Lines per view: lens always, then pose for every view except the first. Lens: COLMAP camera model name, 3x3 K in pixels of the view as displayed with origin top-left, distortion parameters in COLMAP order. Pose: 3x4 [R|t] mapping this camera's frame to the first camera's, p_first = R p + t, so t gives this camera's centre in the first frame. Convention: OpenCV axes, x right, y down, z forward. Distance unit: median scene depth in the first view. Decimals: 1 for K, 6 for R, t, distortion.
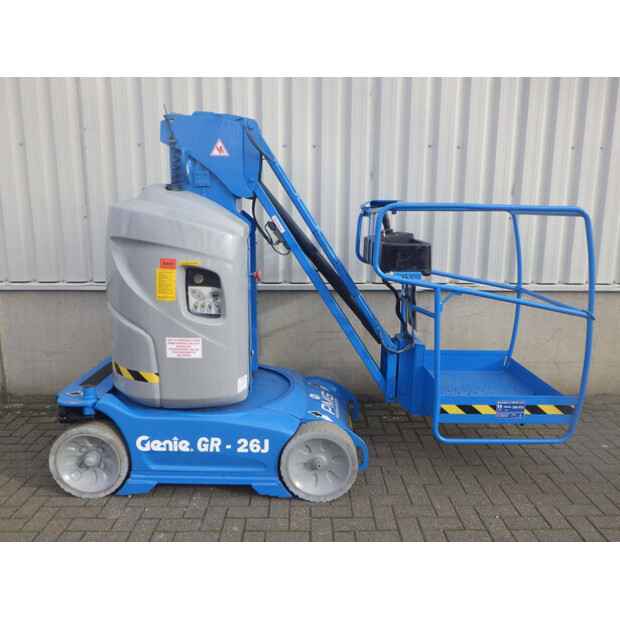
lens RADIAL K [[509.6, 0, 309.4], [0, 509.6, 305.3], [0, 0, 1]] dist [-0.001211, -0.000534]
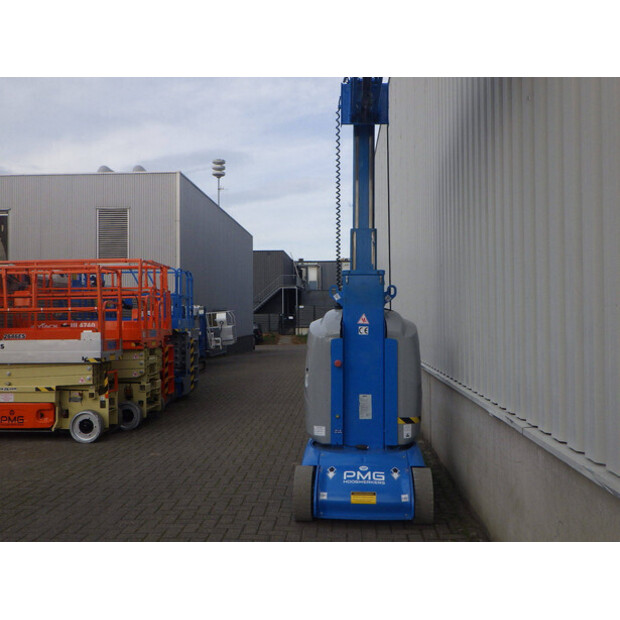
lens RADIAL K [[614.5, 0, 310.0], [0, 614.5, 310.0], [0, 0, 1]] dist [0.005917, -0.003612]
pose [[-0.068949, -0.018735, -0.997444, 1.785876], [-0.187066, 0.982332, -0.005520, -0.196561], [0.979925, 0.186208, -0.071236, 1.062225]]
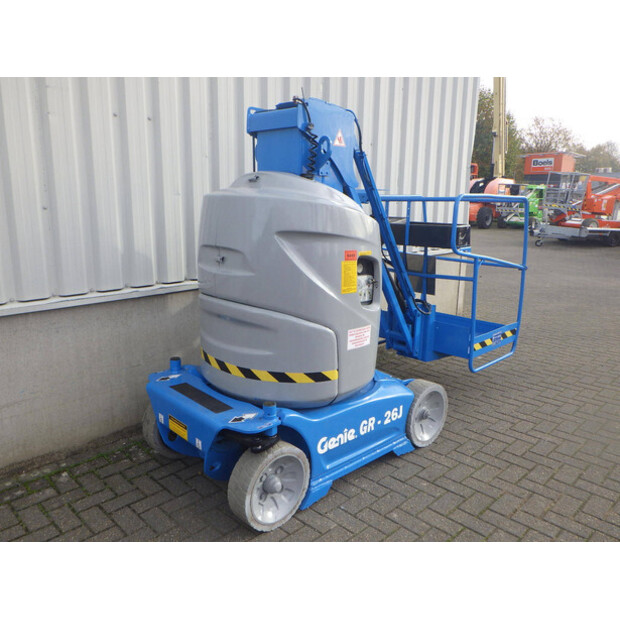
lens RADIAL K [[509.6, 0, 309.4], [0, 509.6, 305.3], [0, 0, 1]] dist [-0.001211, -0.000534]
pose [[0.726431, -0.145234, 0.671718, -0.947715], [0.121375, 0.989163, 0.082608, -0.072201], [-0.676436, 0.021521, 0.736187, 0.304702]]
